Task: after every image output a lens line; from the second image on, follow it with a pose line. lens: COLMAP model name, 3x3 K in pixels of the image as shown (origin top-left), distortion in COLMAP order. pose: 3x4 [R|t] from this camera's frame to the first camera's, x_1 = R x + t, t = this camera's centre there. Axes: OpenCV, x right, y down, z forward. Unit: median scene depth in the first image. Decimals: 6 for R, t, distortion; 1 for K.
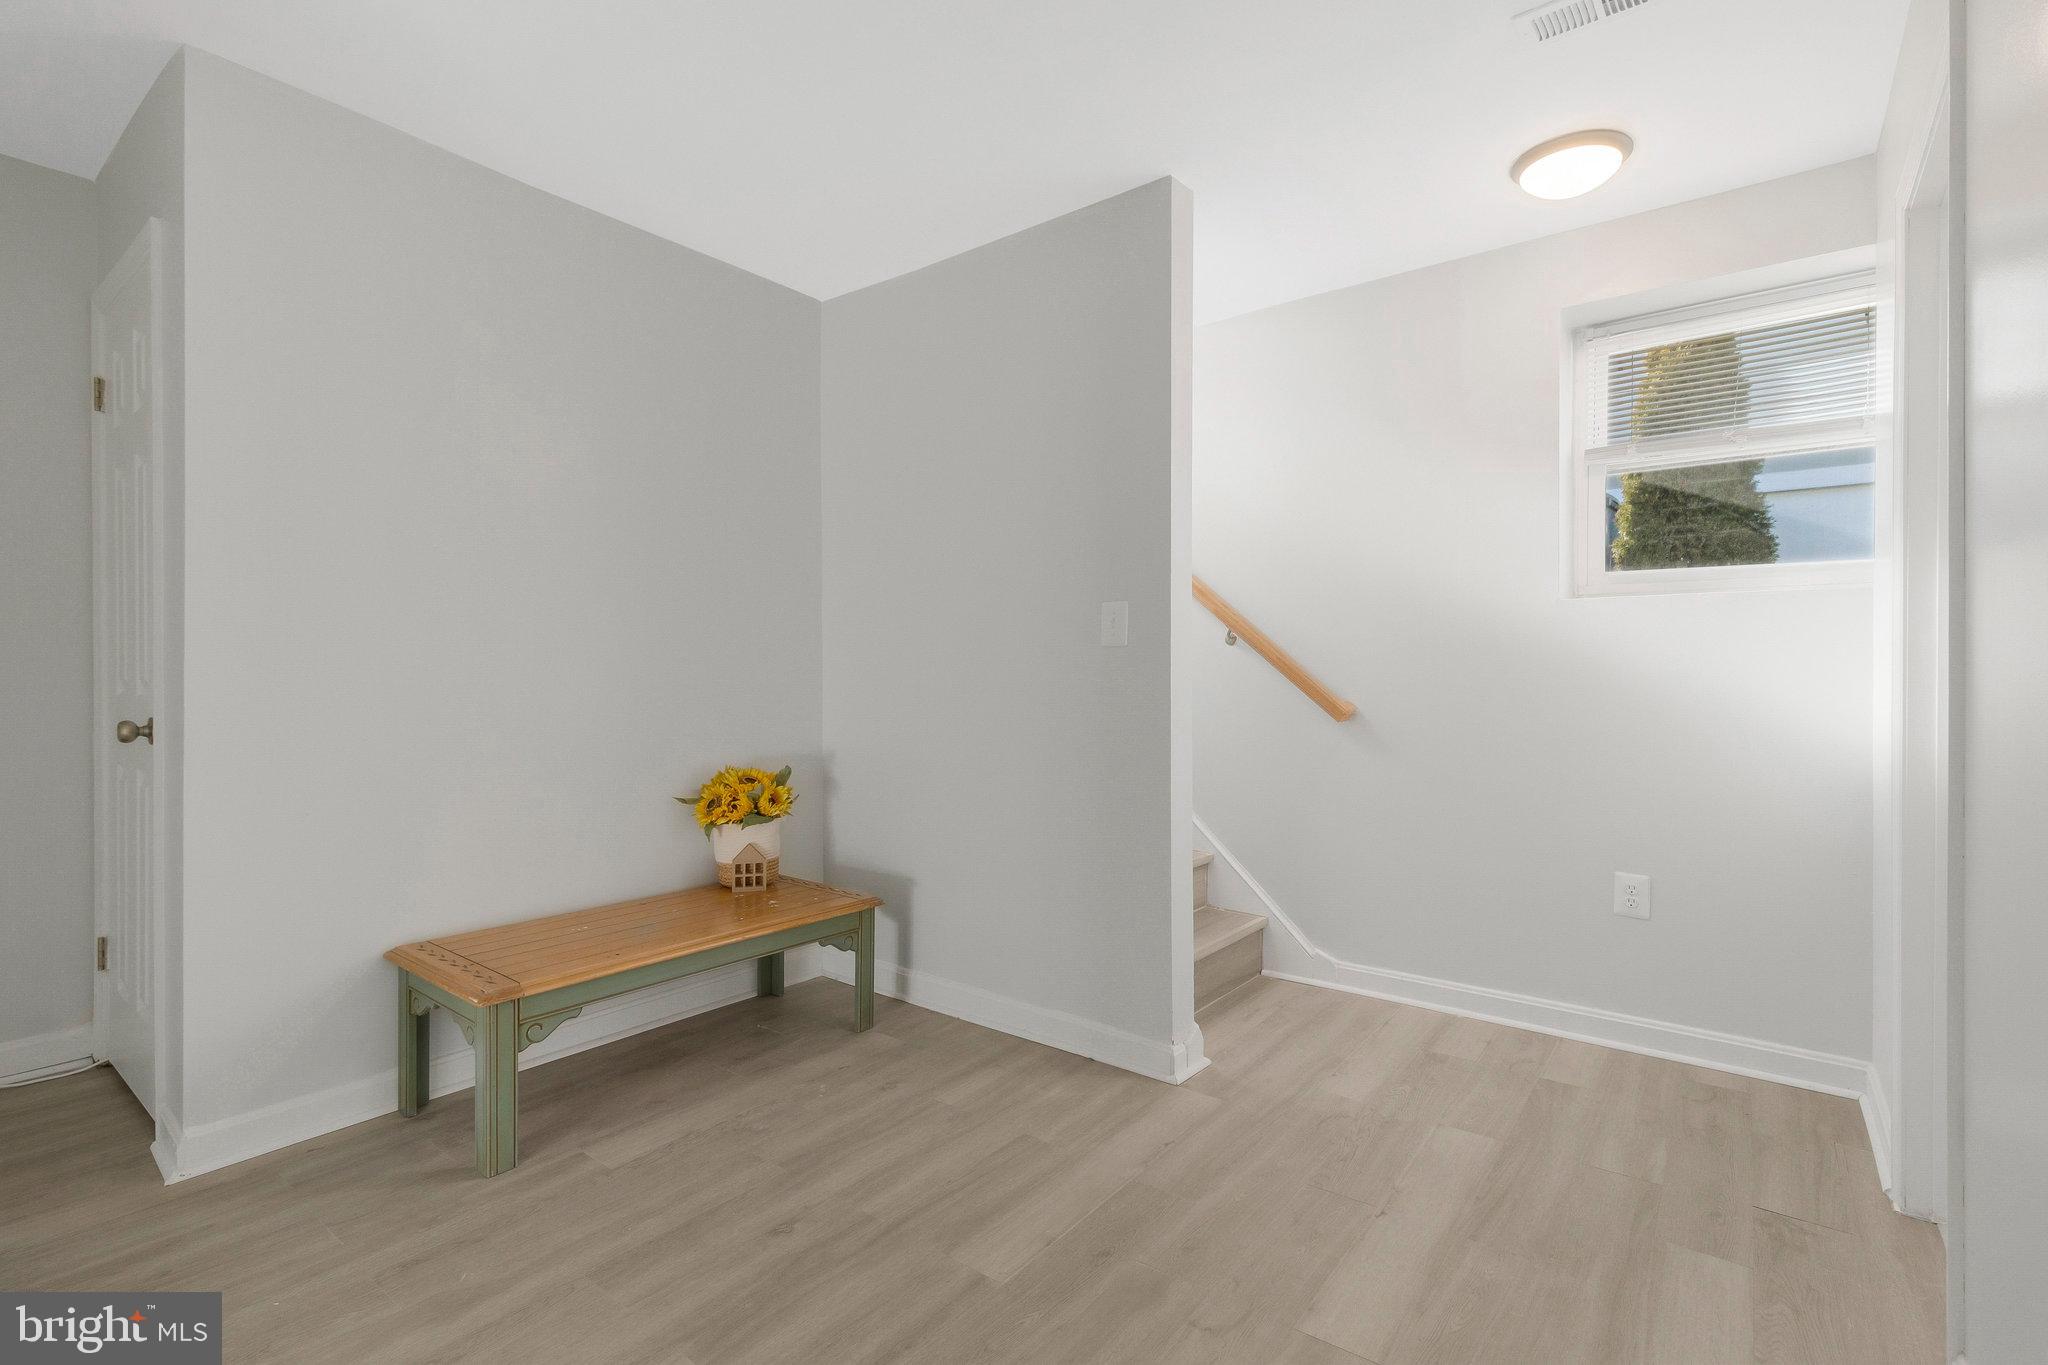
lens RADIAL K [[932.5, 0, 1024.0], [0, 932.5, 682.5], [0, 0, 1]] dist [0.004482, 0.000356]
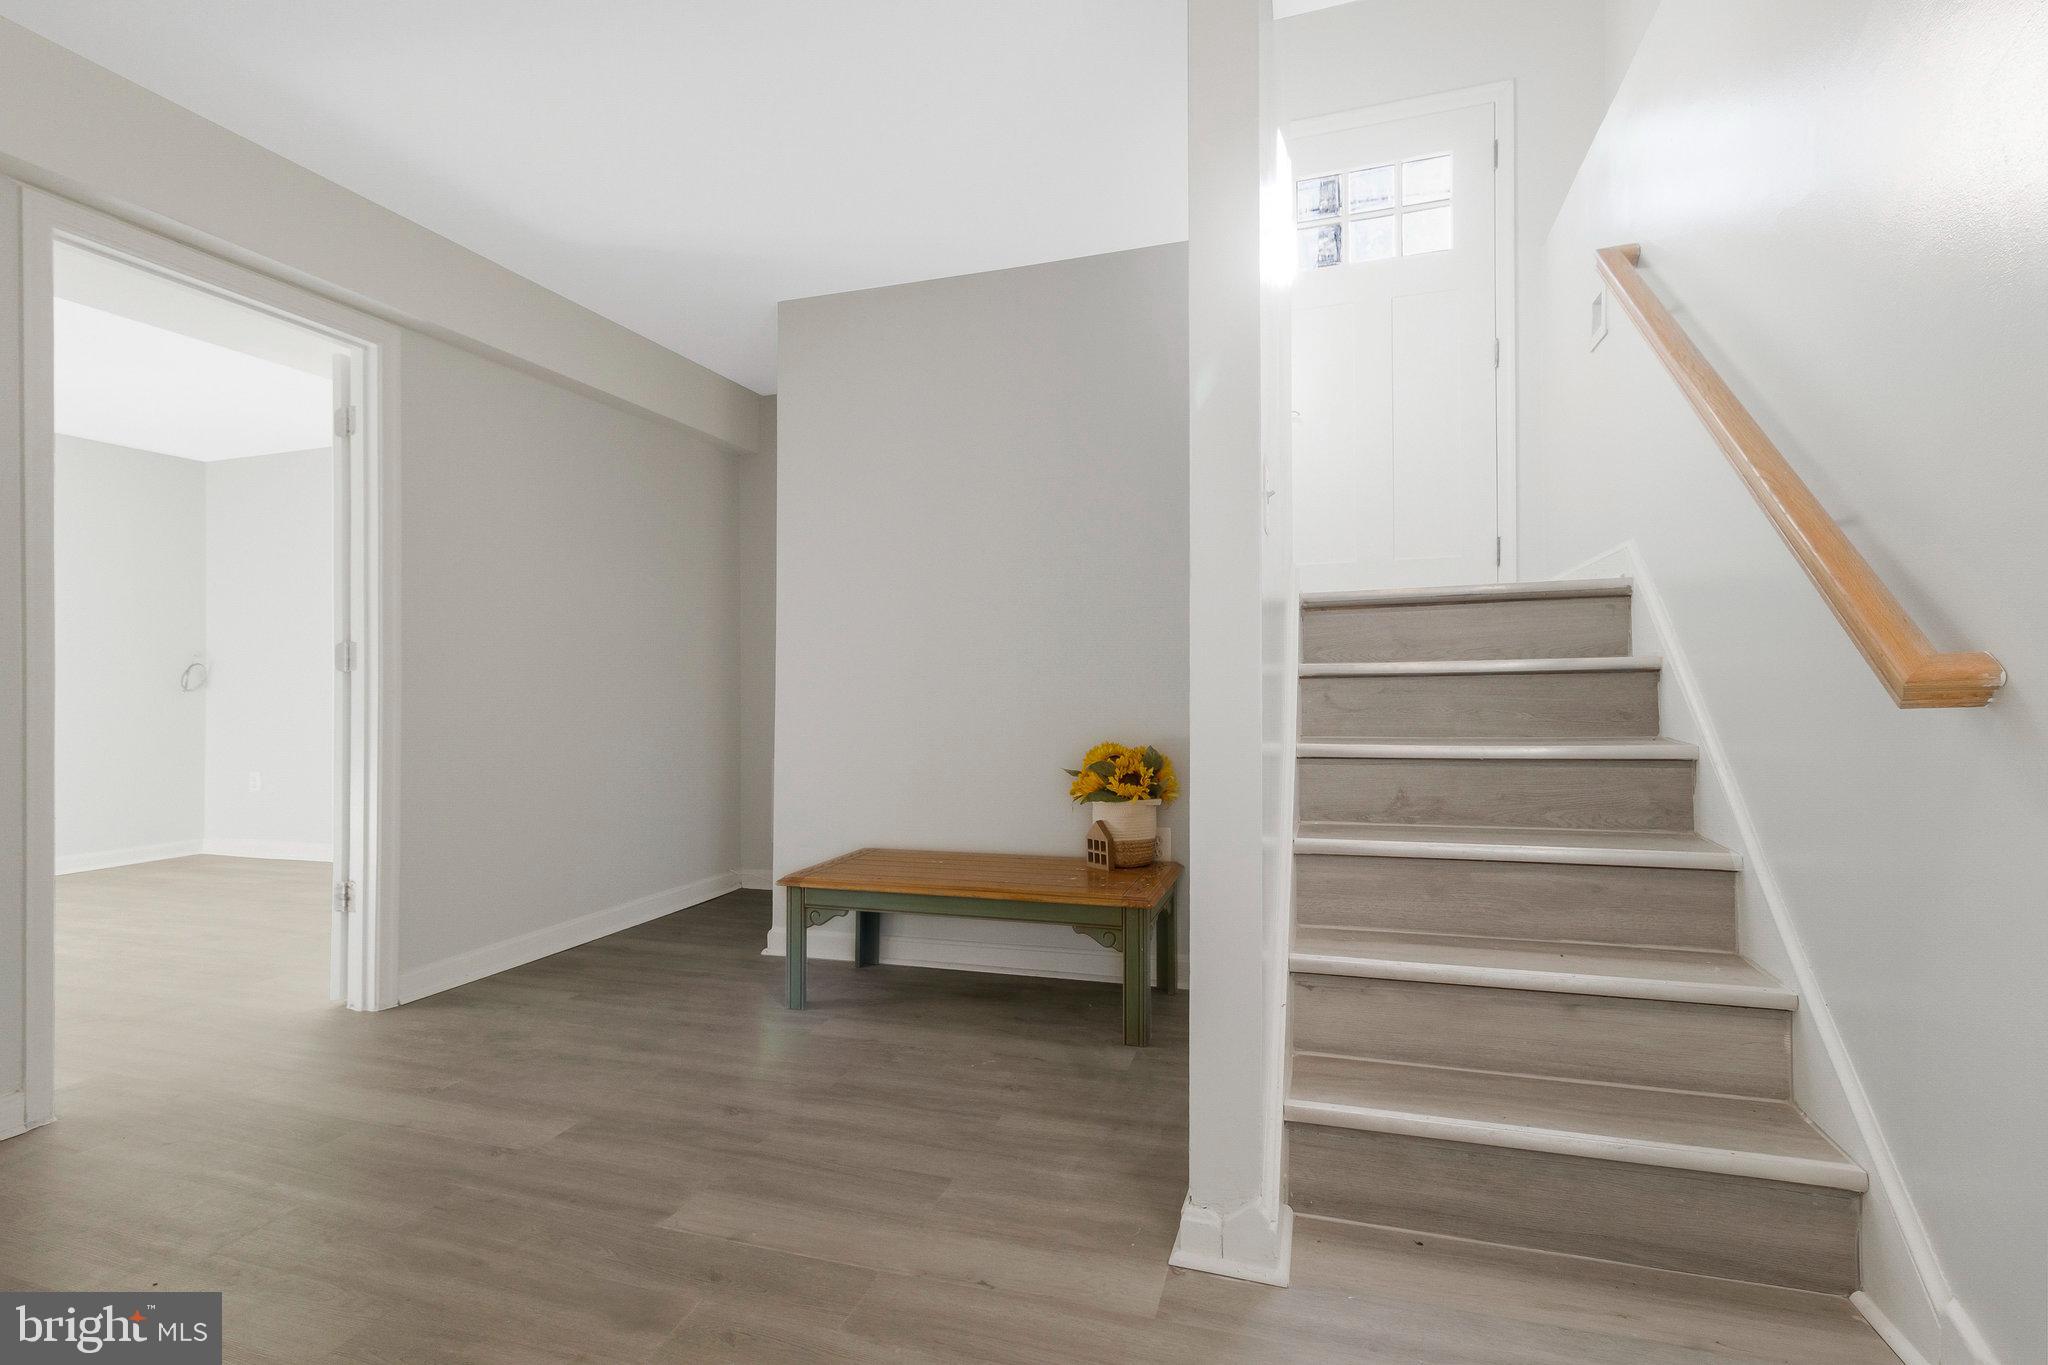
lens RADIAL K [[950.5, 0, 1046.7], [0, 950.5, 680.1], [0, 0, 1]] dist [-0.003129, -0.000302]
pose [[0.346725, -0.019303, -0.937768, 0.747261], [0.006893, 0.999814, -0.018031, 0.049982], [0.937942, -0.000212, 0.346793, 0.706457]]
